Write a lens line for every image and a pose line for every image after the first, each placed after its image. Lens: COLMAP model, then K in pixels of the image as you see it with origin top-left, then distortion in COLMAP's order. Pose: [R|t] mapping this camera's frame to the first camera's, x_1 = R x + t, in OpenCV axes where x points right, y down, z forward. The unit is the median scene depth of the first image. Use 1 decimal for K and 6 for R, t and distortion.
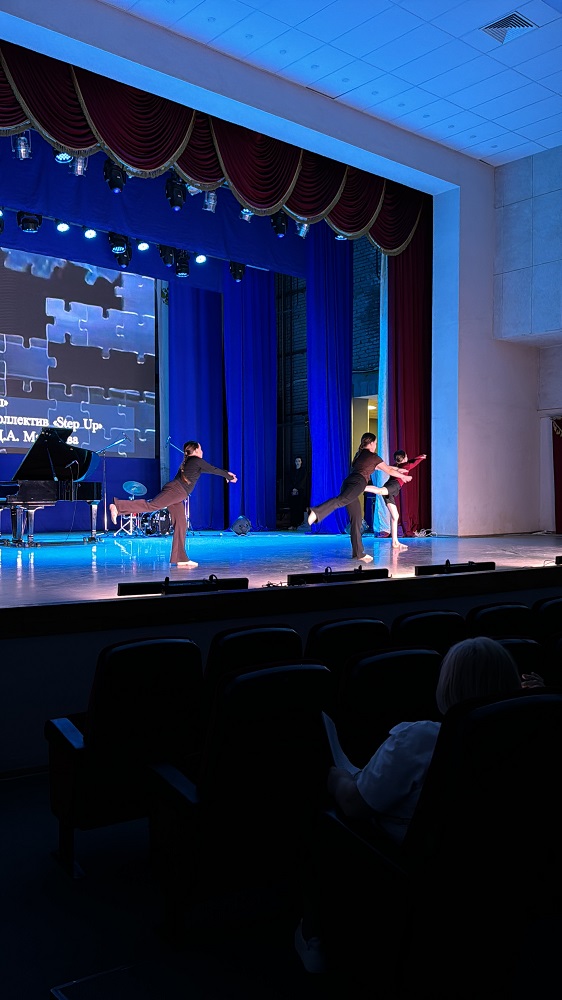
lens RADIAL K [[857.6, 0, 278.6], [0, 857.6, 518.8], [0, 0, 1]] dist [0.169988, -0.316513]
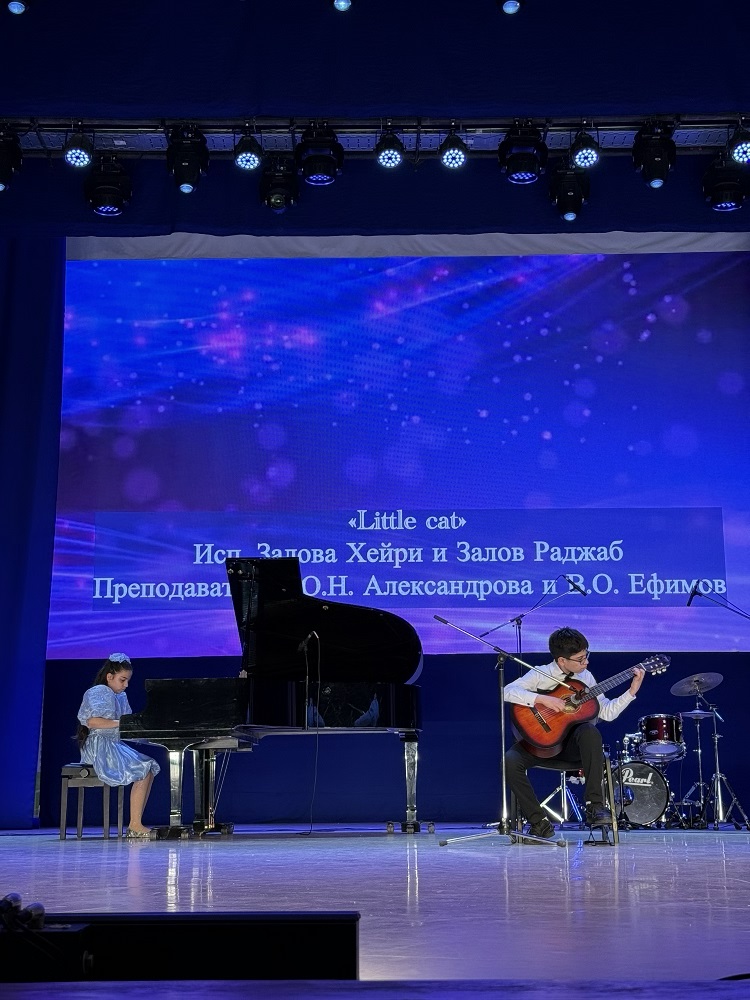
lens RADIAL K [[1390.4, 0, 371.2], [0, 1390.4, 514.7], [0, 0, 1]] dist [0.206017, -0.492300]
pose [[0.758210, -0.133085, -0.638284, 0.199680], [-0.008314, 0.976894, -0.213563, 0.019396], [0.651958, 0.167232, 0.739584, 0.438730]]
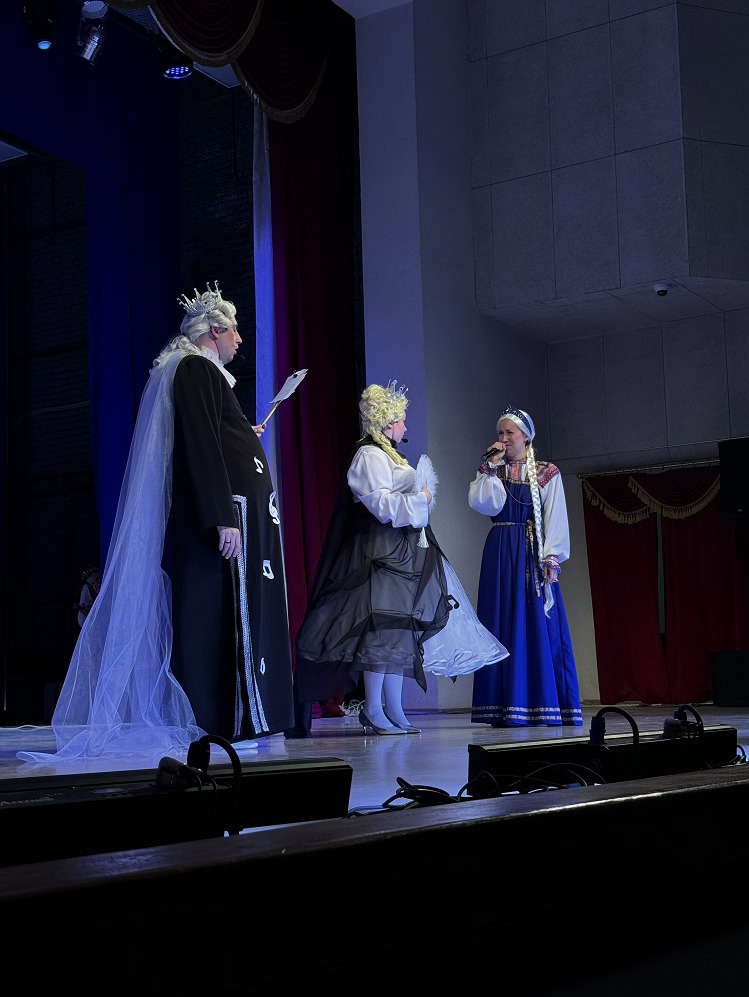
lens RADIAL K [[1386.2, 0, 370.7], [0, 1386.2, 513.2], [0, 0, 1]] dist [0.206017, -0.492300]
pose [[0.953030, 0.014399, 0.302535, -0.051183], [0.031534, 0.988724, -0.146393, 0.022937], [-0.301231, 0.149057, 0.941829, 0.289970]]
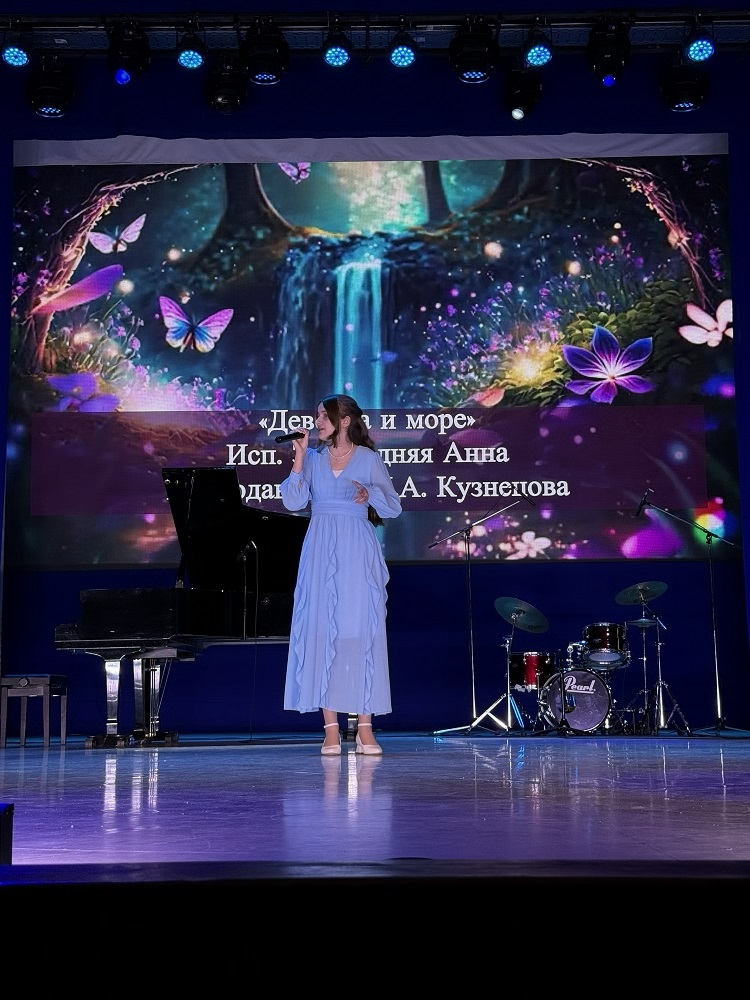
lens RADIAL K [[1390.4, 0, 371.2], [0, 1390.4, 514.7], [0, 0, 1]] dist [0.206017, -0.492300]
pose [[0.757742, -0.096800, -0.645335, 0.216300], [-0.005507, 0.987953, -0.154659, 0.021120], [0.652531, 0.120745, 0.748080, 0.460049]]
